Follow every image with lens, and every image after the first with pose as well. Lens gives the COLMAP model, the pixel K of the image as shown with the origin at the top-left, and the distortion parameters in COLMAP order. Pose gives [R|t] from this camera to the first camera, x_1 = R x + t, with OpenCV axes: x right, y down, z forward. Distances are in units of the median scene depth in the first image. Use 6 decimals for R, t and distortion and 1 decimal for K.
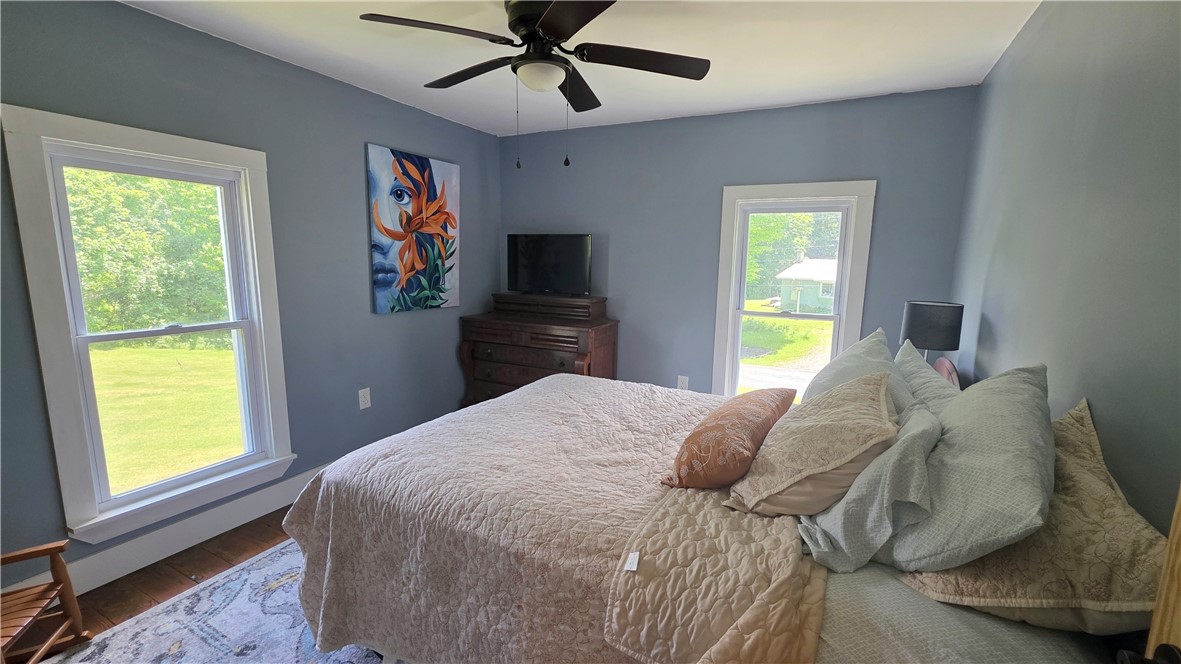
lens RADIAL K [[504.6, 0, 589.0], [0, 504.6, 338.3], [0, 0, 1]] dist [0.001655, 0.000110]
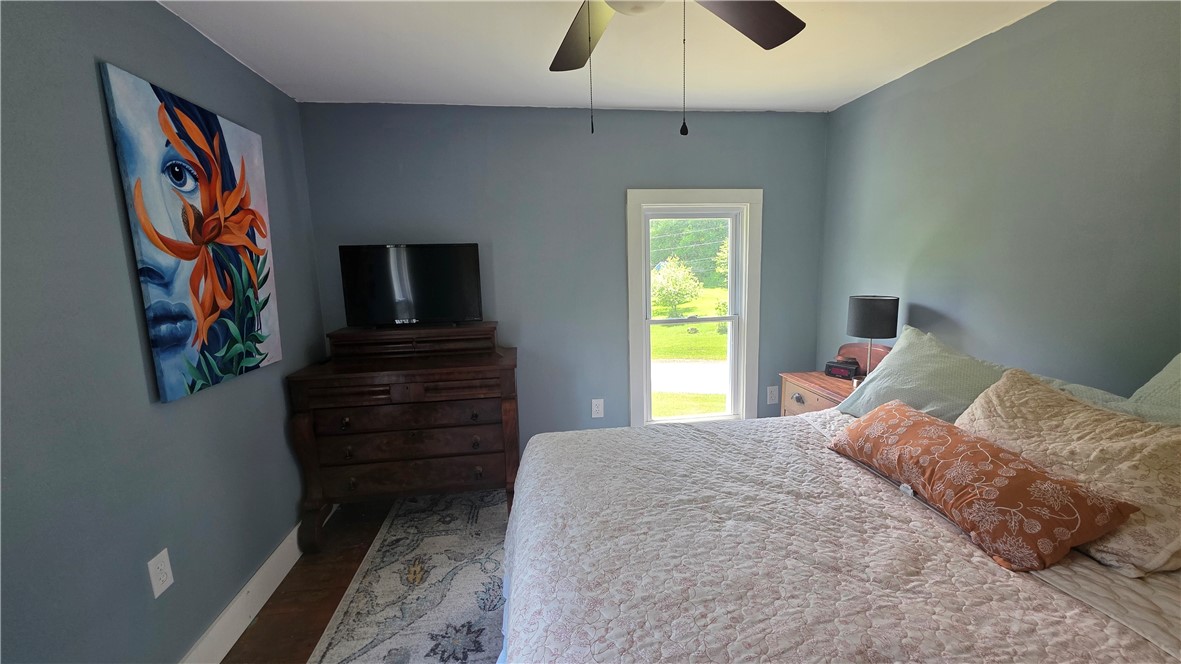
lens RADIAL K [[473.5, 0, 591.5], [0, 473.5, 337.3], [0, 0, 1]] dist [0.000825, -0.000317]
pose [[0.817537, -0.126479, 0.561816, -0.307238], [0.132517, 0.990720, 0.030201, -0.066647], [-0.560422, 0.049759, 0.826711, 0.332210]]
